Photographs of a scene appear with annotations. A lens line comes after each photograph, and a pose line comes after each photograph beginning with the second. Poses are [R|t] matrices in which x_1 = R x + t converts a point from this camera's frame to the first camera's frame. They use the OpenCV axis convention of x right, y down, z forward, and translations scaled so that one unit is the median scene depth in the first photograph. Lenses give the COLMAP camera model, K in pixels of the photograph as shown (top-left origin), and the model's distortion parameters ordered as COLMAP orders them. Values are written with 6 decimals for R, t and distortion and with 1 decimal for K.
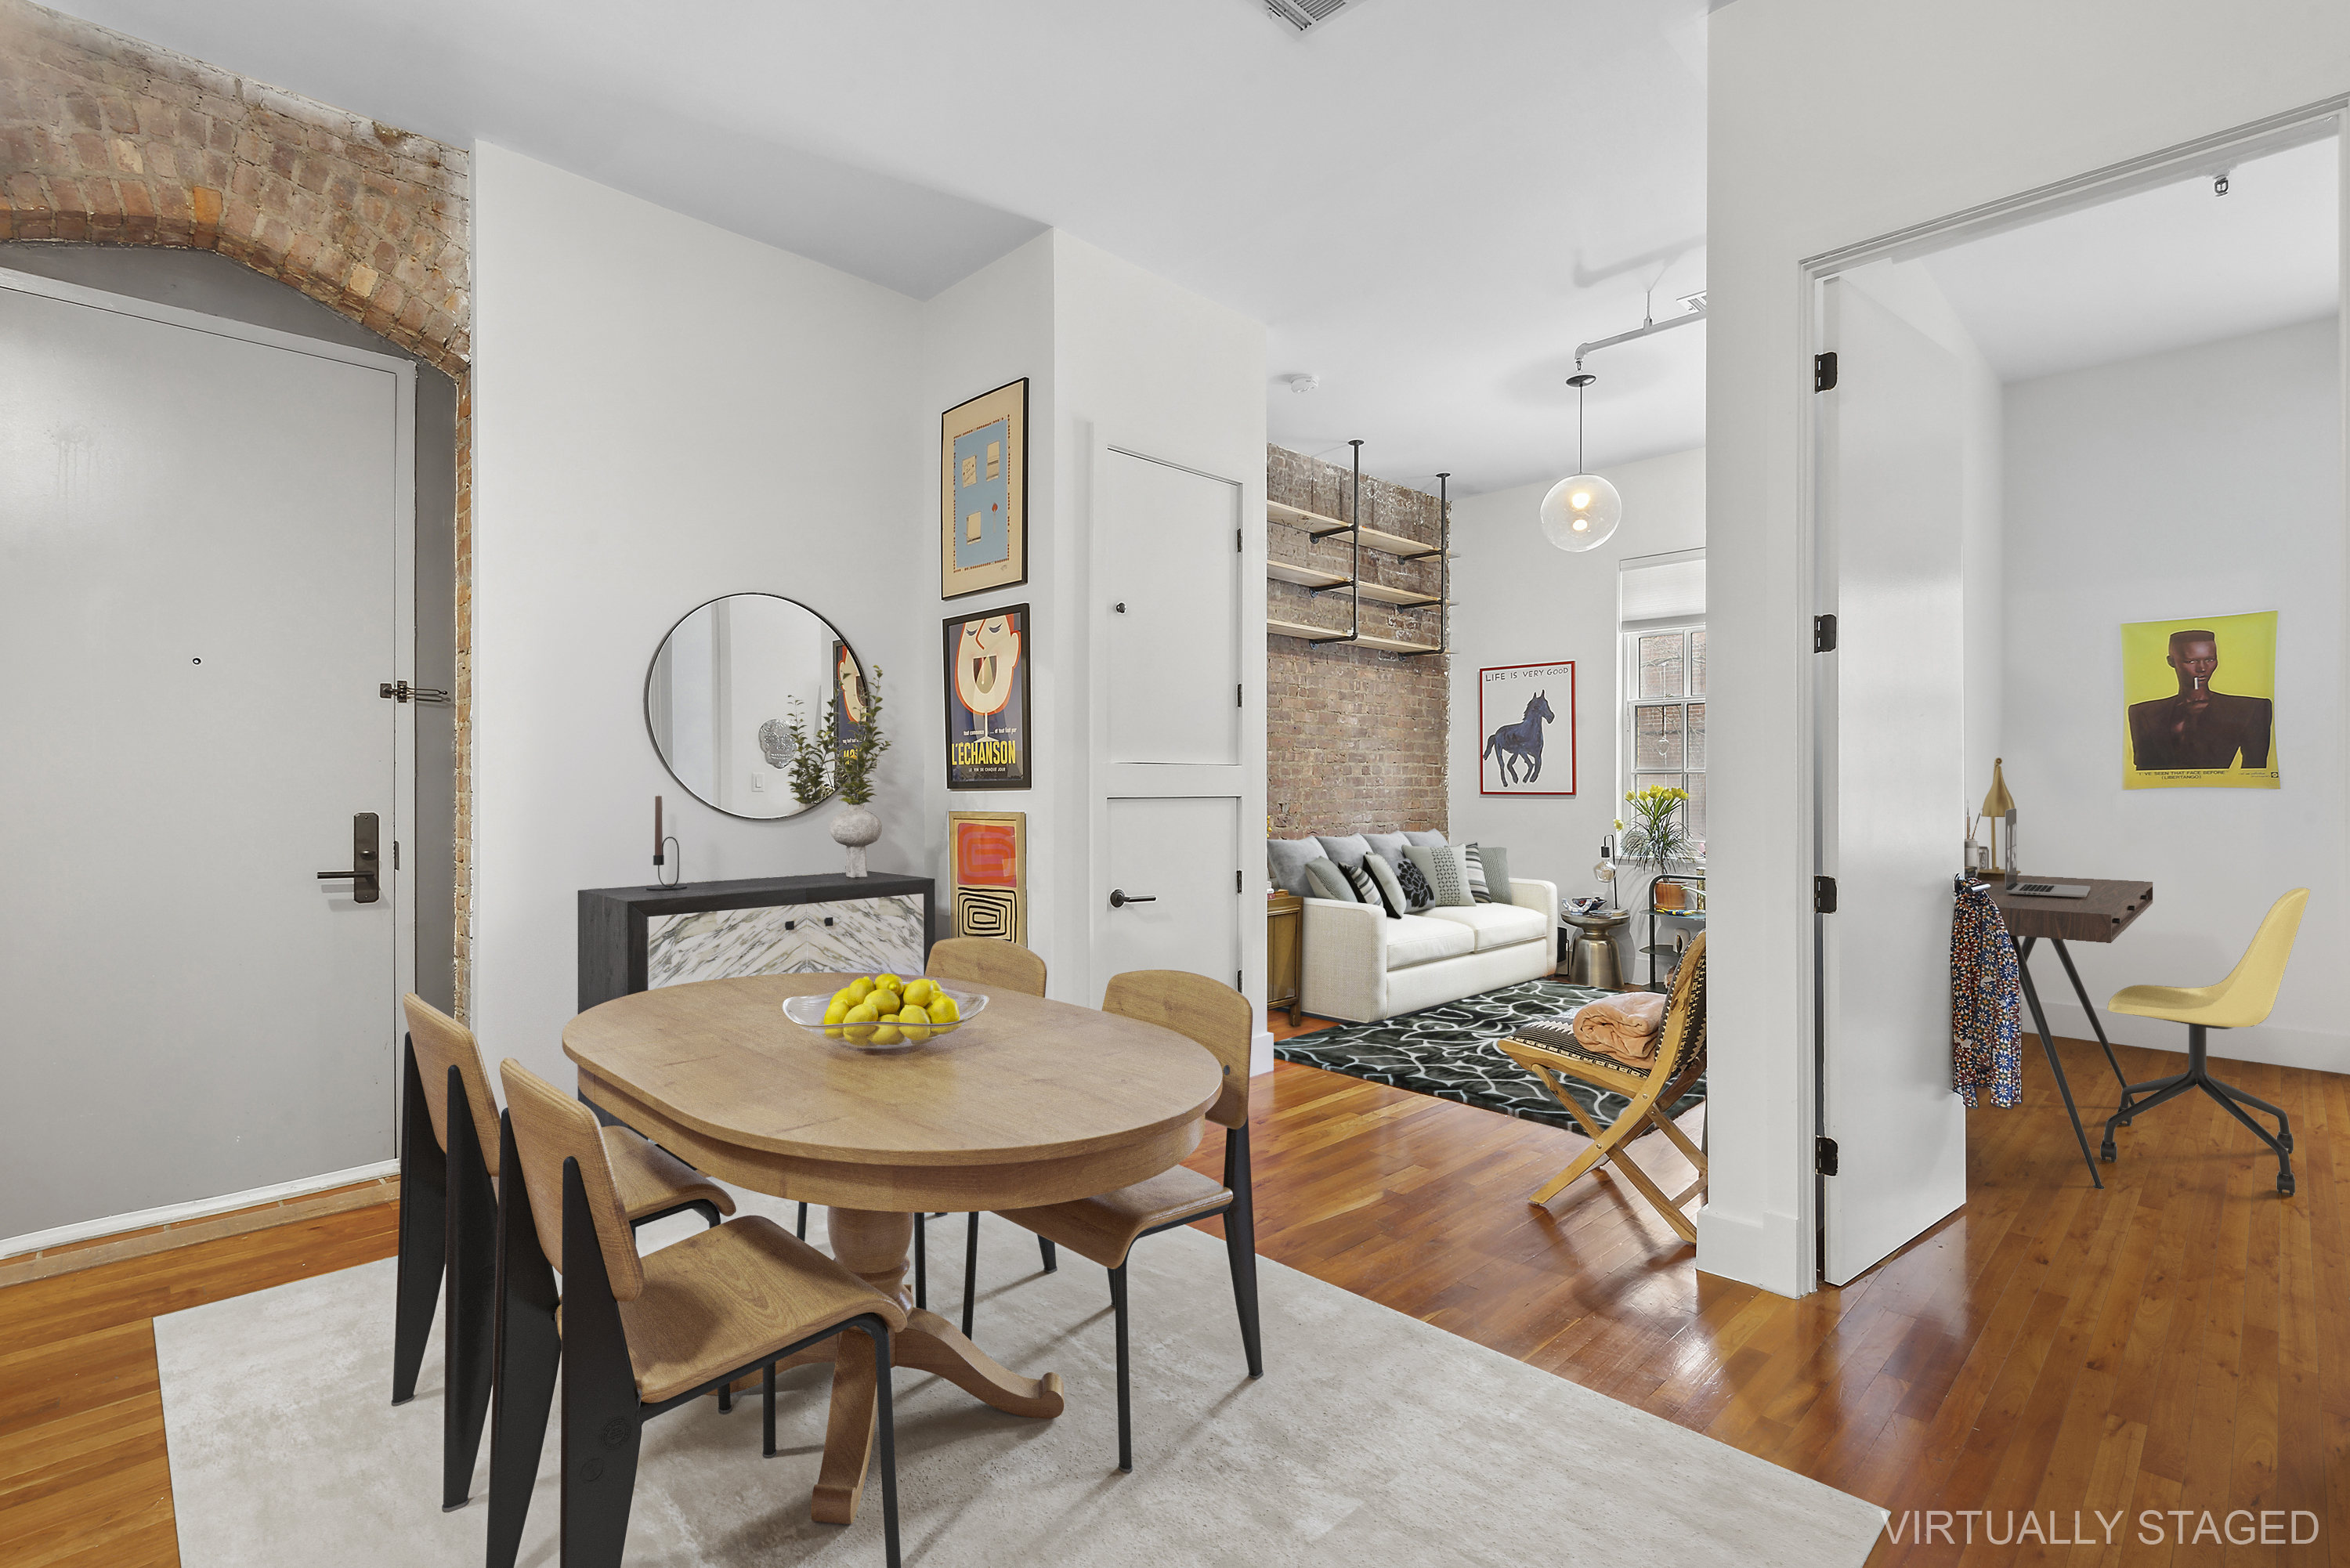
lens RADIAL K [[1069.2, 0, 1185.1], [0, 1069.2, 774.4], [0, 0, 1]] dist [0.024377, -0.000482]
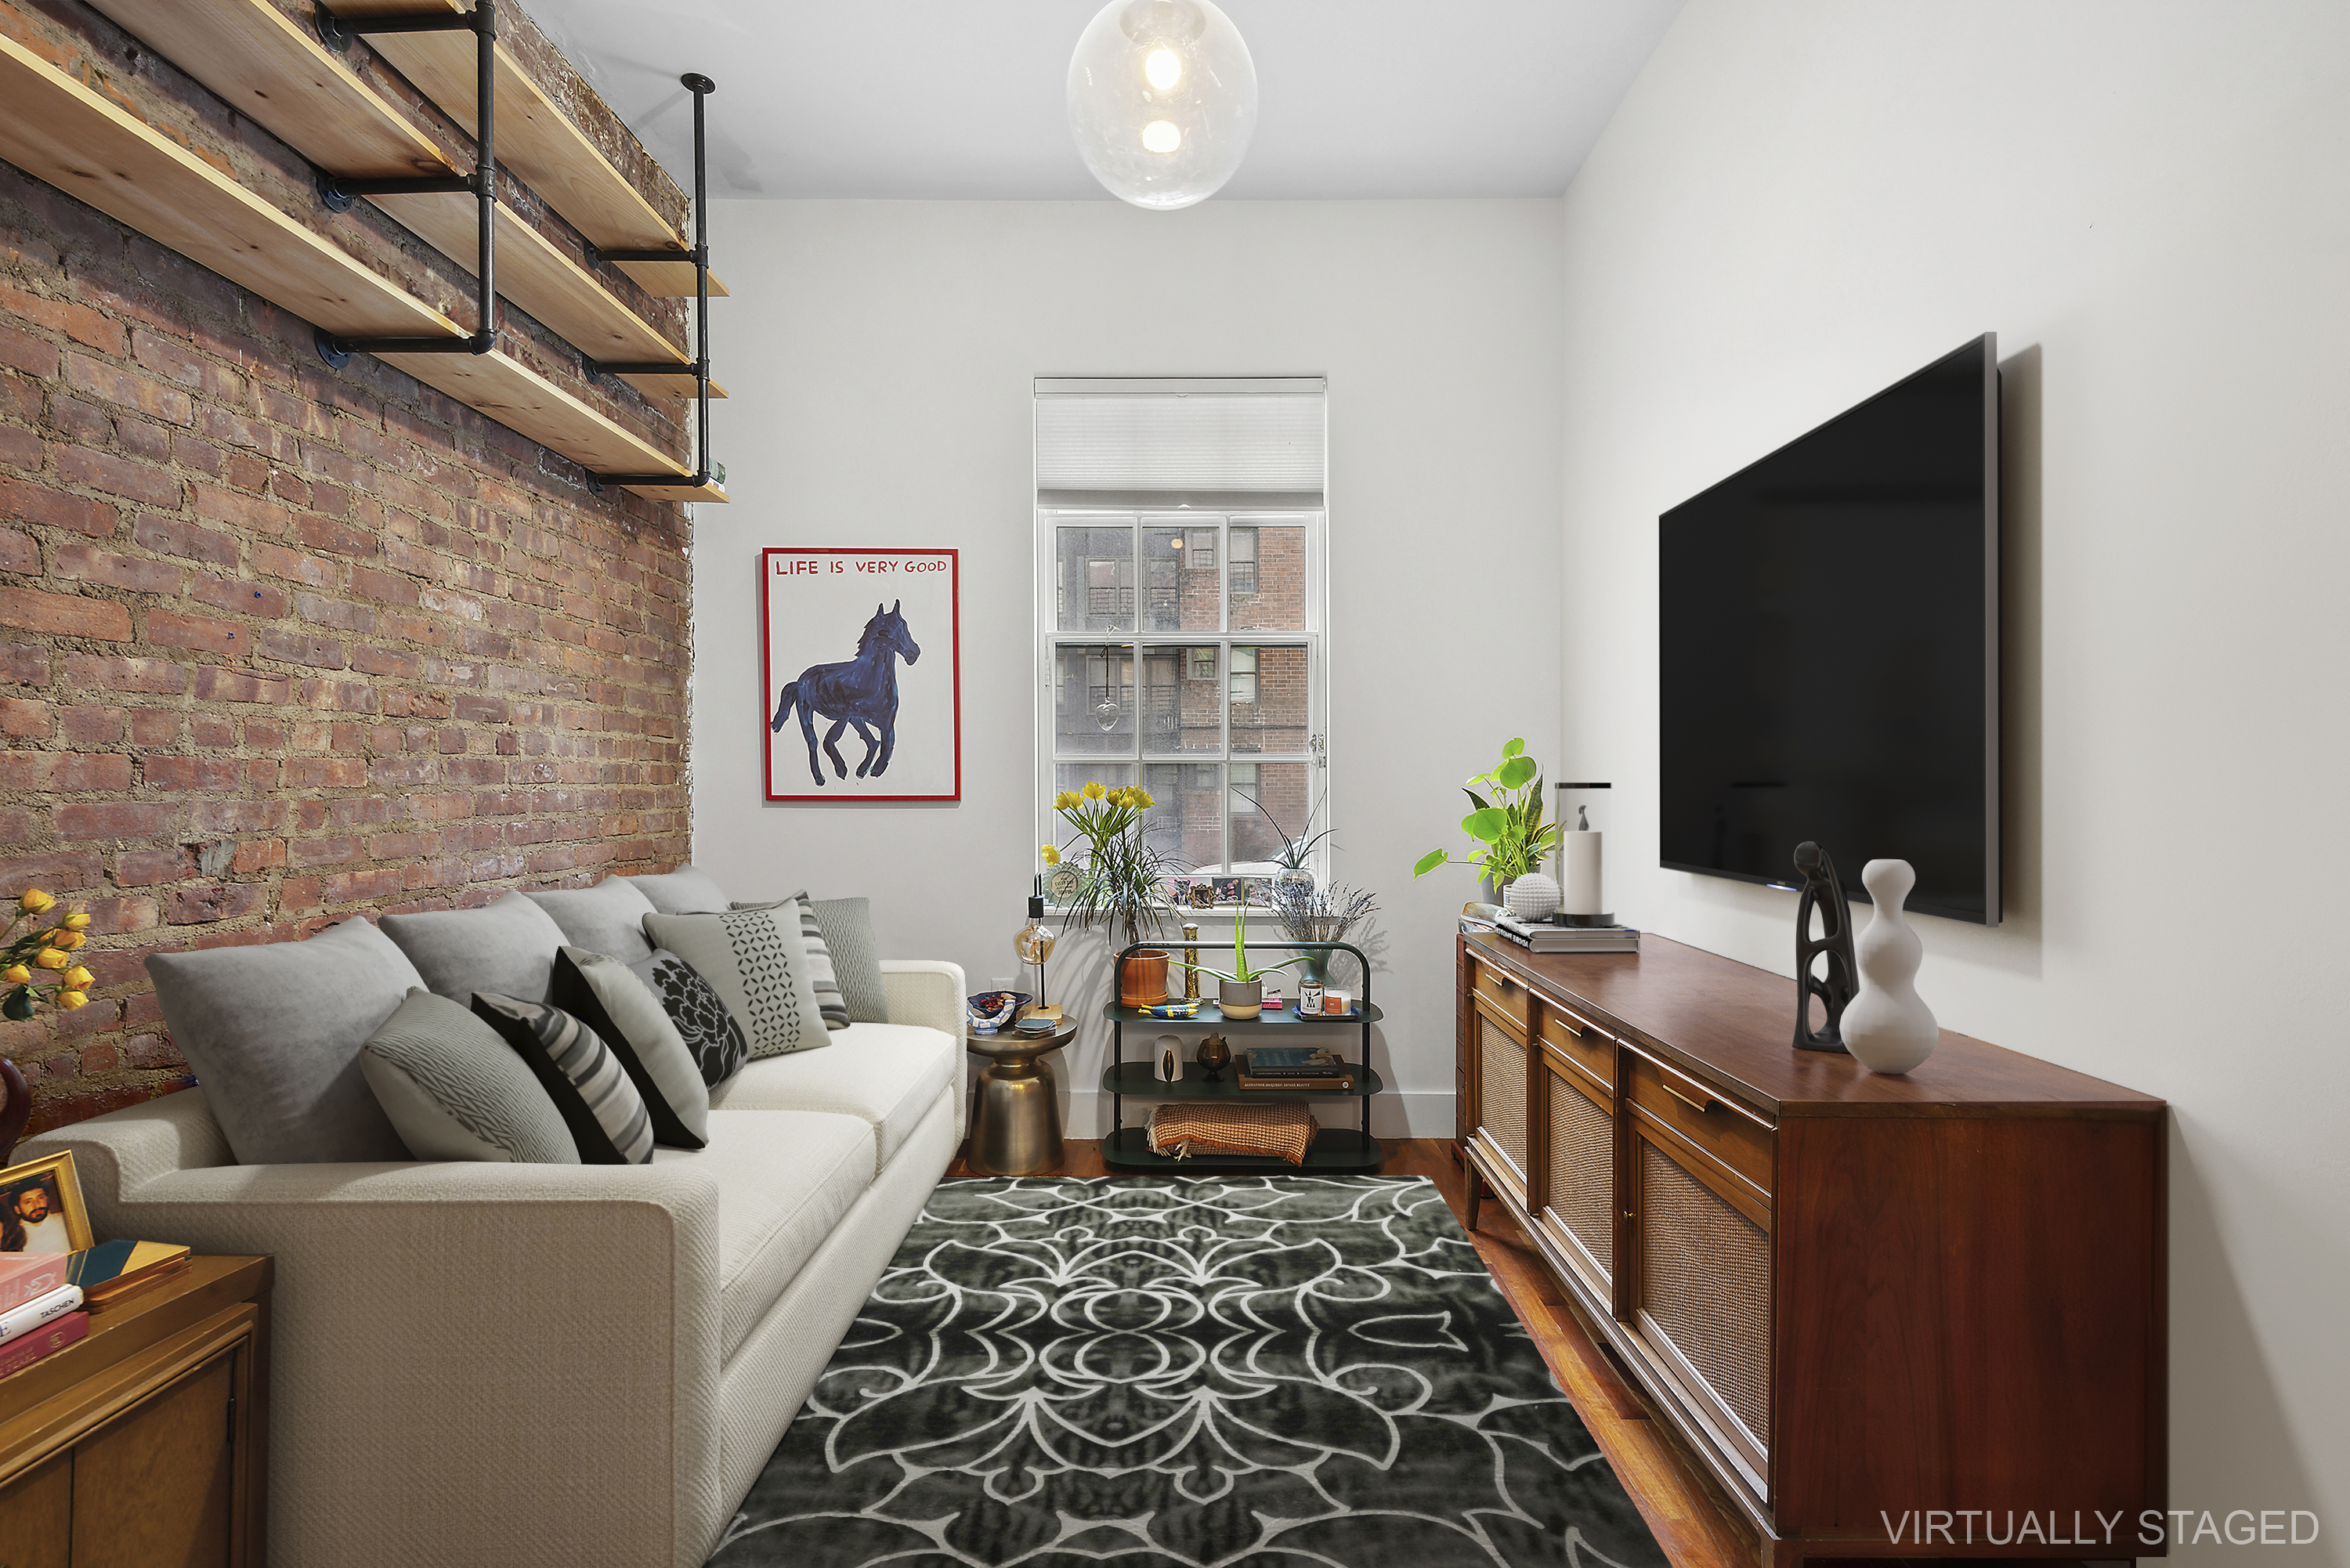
lens RADIAL K [[1069.2, 0, 1175.7], [0, 1069.2, 789.4], [0, 0, 1]] dist [0.024377, -0.000482]
pose [[0.714345, -0.002853, 0.699788, 0.073002], [-0.007292, 0.999907, 0.011520, 0.007116], [-0.699756, -0.013332, 0.714258, 0.589437]]
